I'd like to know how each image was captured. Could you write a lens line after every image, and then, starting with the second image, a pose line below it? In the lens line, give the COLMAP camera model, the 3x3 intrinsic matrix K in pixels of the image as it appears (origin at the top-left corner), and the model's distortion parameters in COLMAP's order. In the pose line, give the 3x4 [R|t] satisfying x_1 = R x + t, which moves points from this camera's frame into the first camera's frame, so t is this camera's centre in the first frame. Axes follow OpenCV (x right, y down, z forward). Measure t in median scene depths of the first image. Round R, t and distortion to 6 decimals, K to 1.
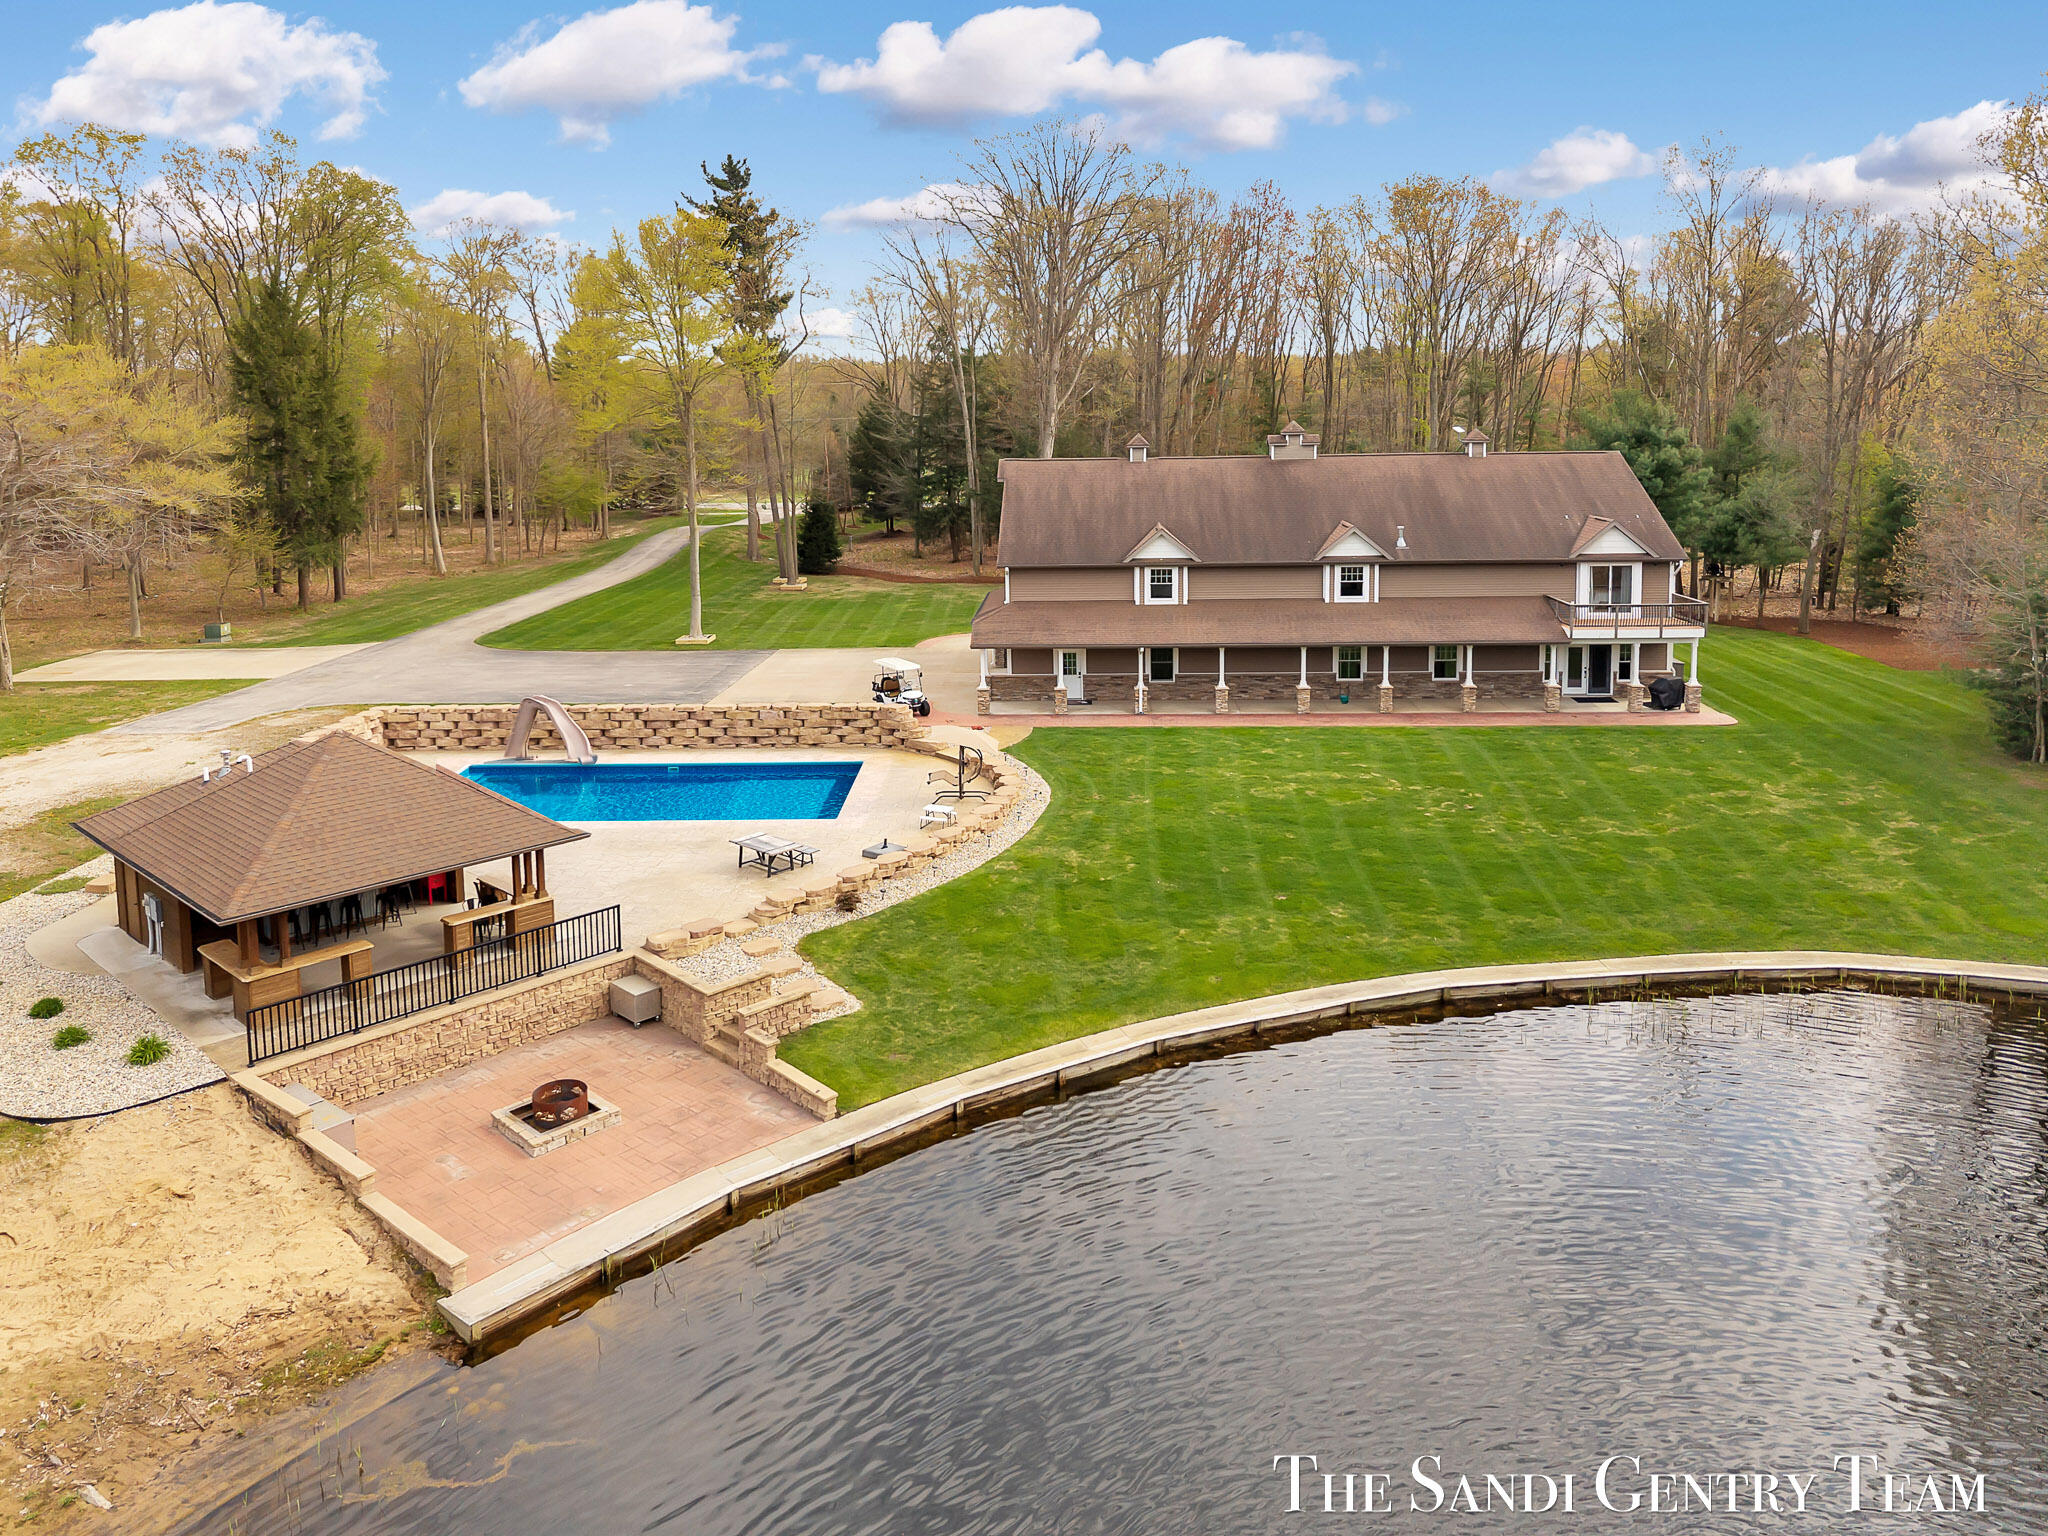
lens RADIAL K [[1383.3, 0, 1029.8], [0, 1383.3, 755.3], [0, 0, 1]] dist [0.027779, -0.023840]
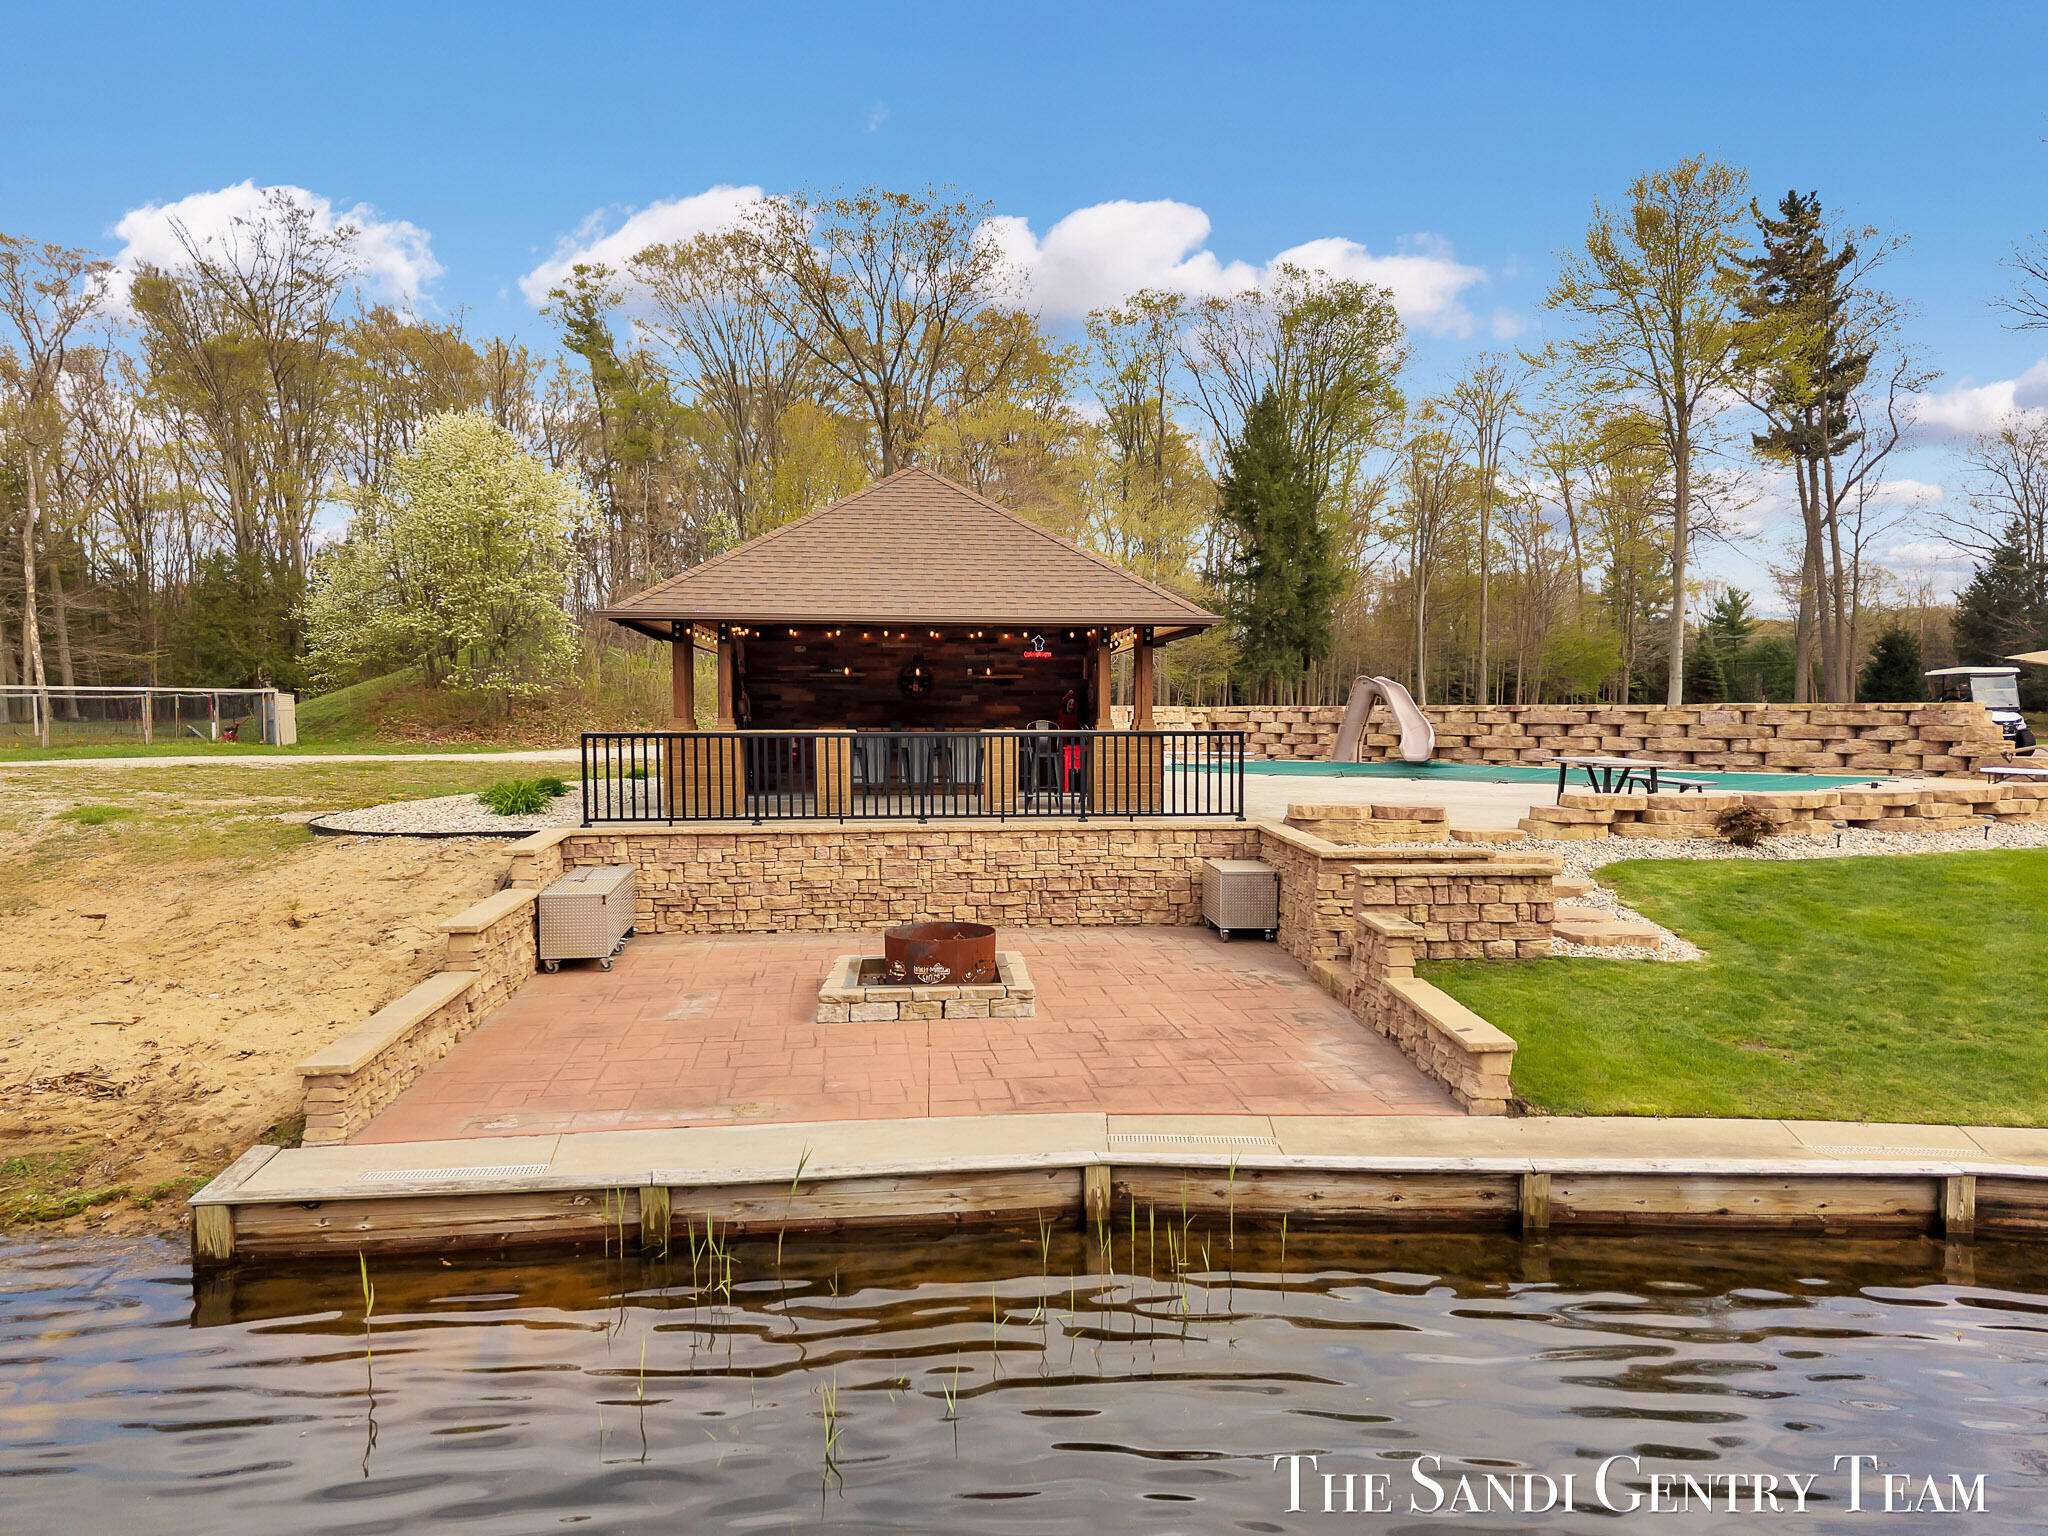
lens RADIAL K [[1383.3, 0, 1029.8], [0, 1383.3, 755.3], [0, 0, 1]] dist [0.027779, -0.023840]
pose [[0.750217, 0.032740, -0.660381, -0.002472], [-0.155249, 0.979573, -0.127804, 0.118454], [0.642707, 0.198404, 0.739975, 0.325984]]
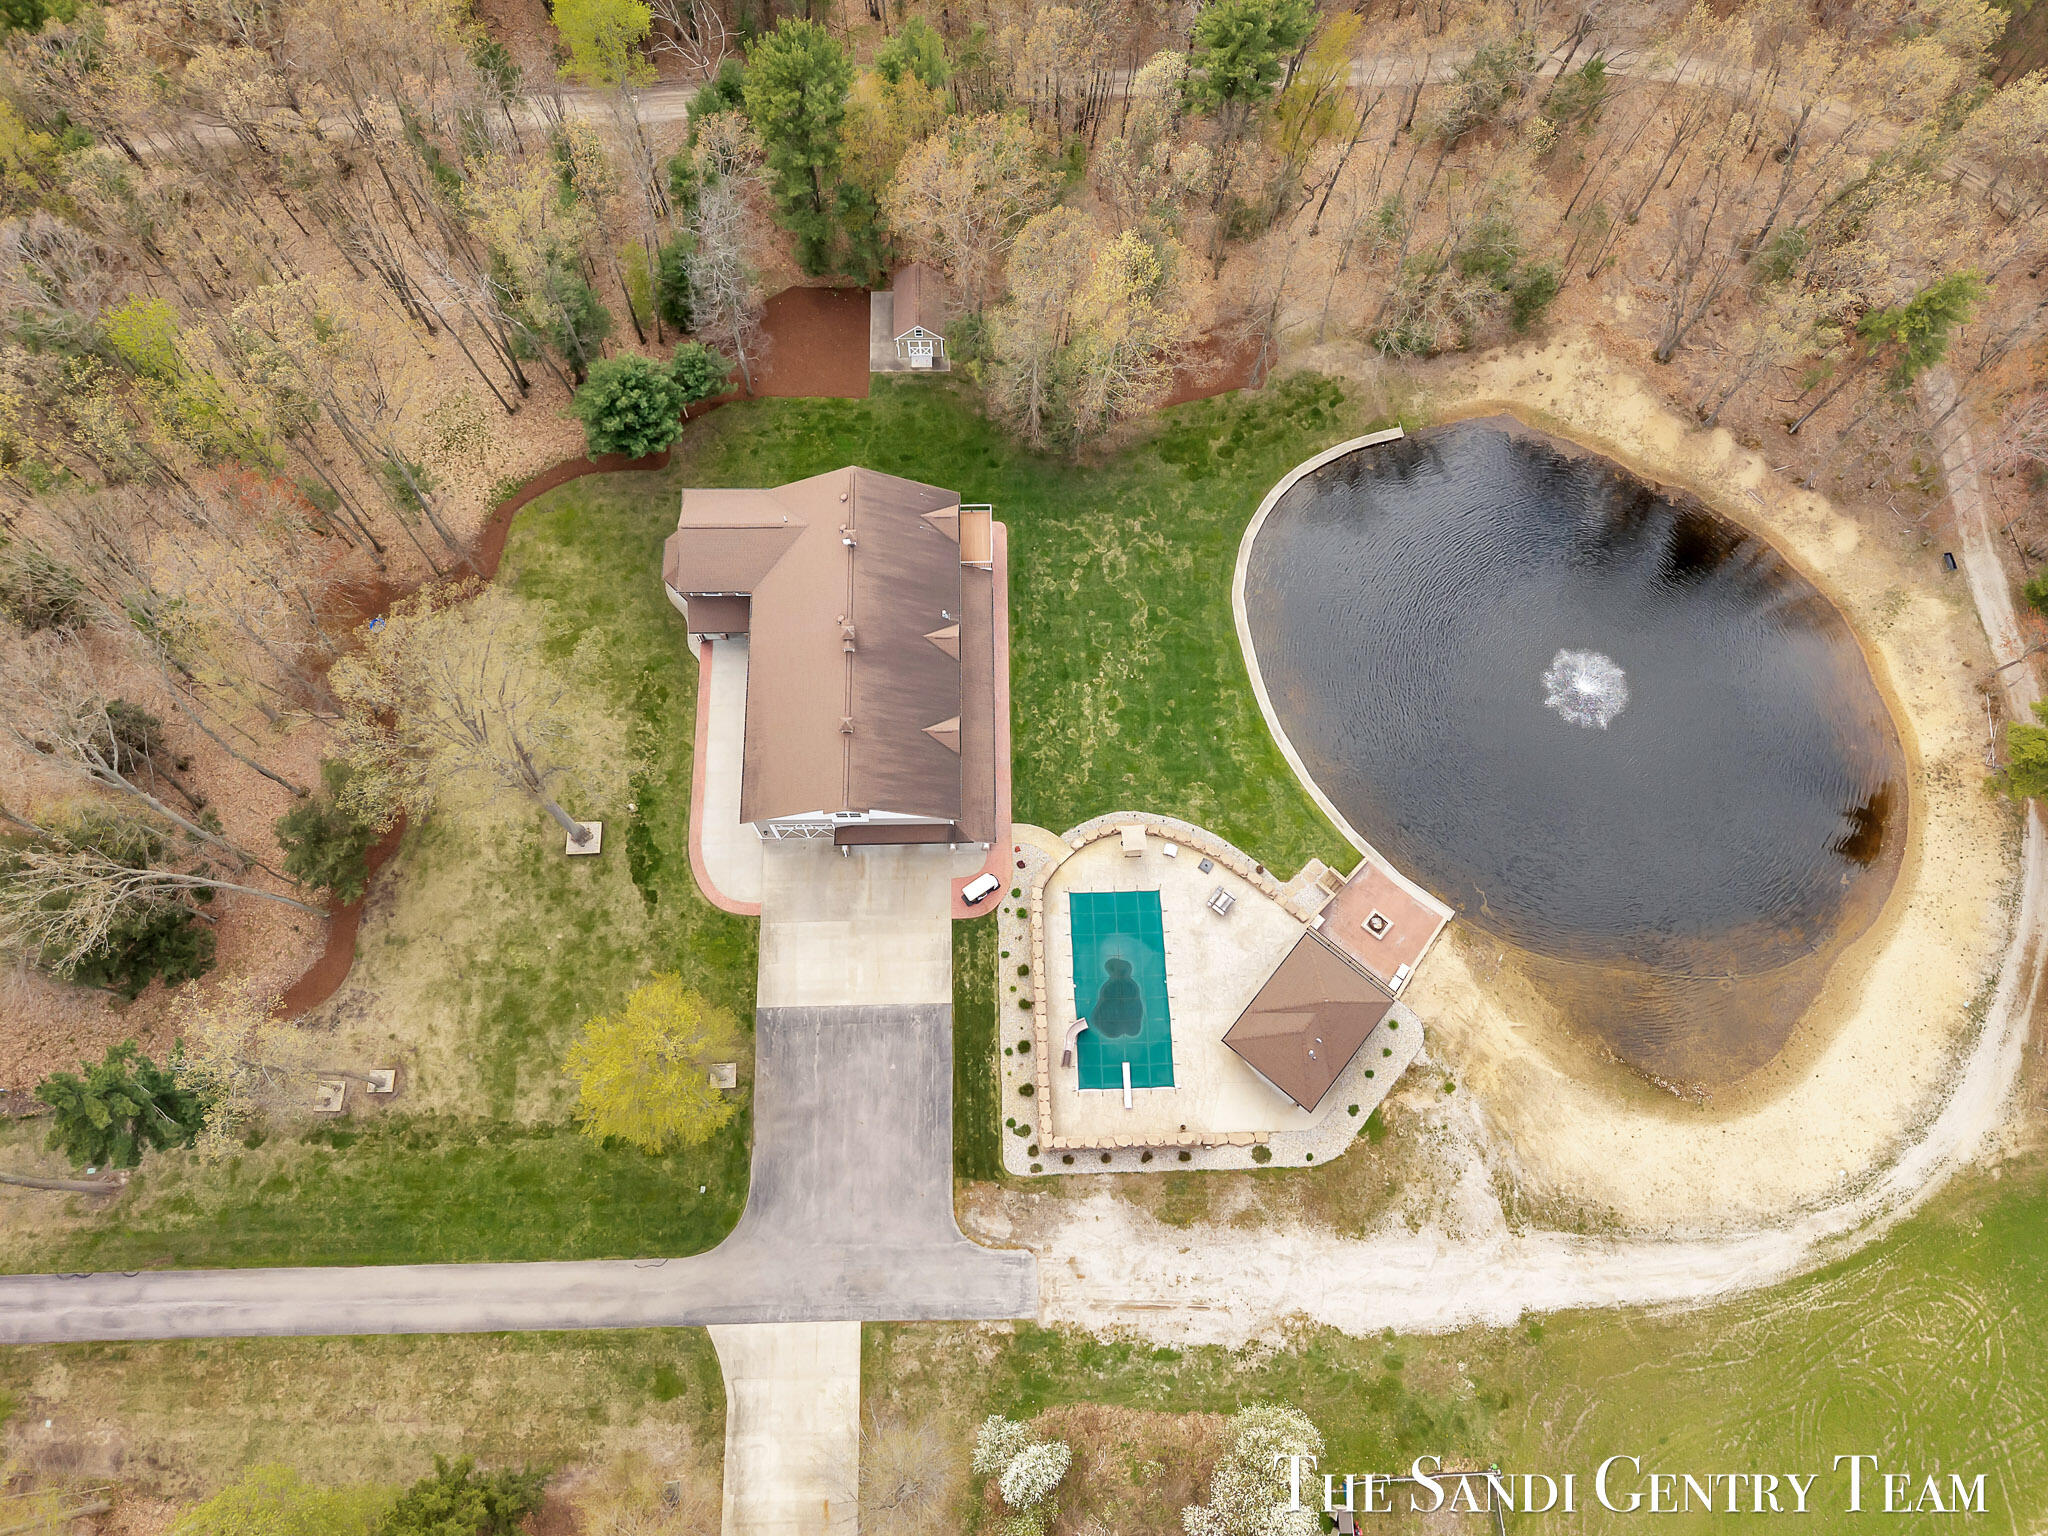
lens RADIAL K [[1430.0, 0, 1038.2], [0, 1430.0, 756.0], [0, 0, 1]] dist [0.014527, -0.004840]
pose [[-0.070766, -0.924963, 0.373411, -0.692934], [0.218234, 0.350924, 0.910619, -1.984371], [-0.973327, 0.145932, 0.177024, 0.599811]]
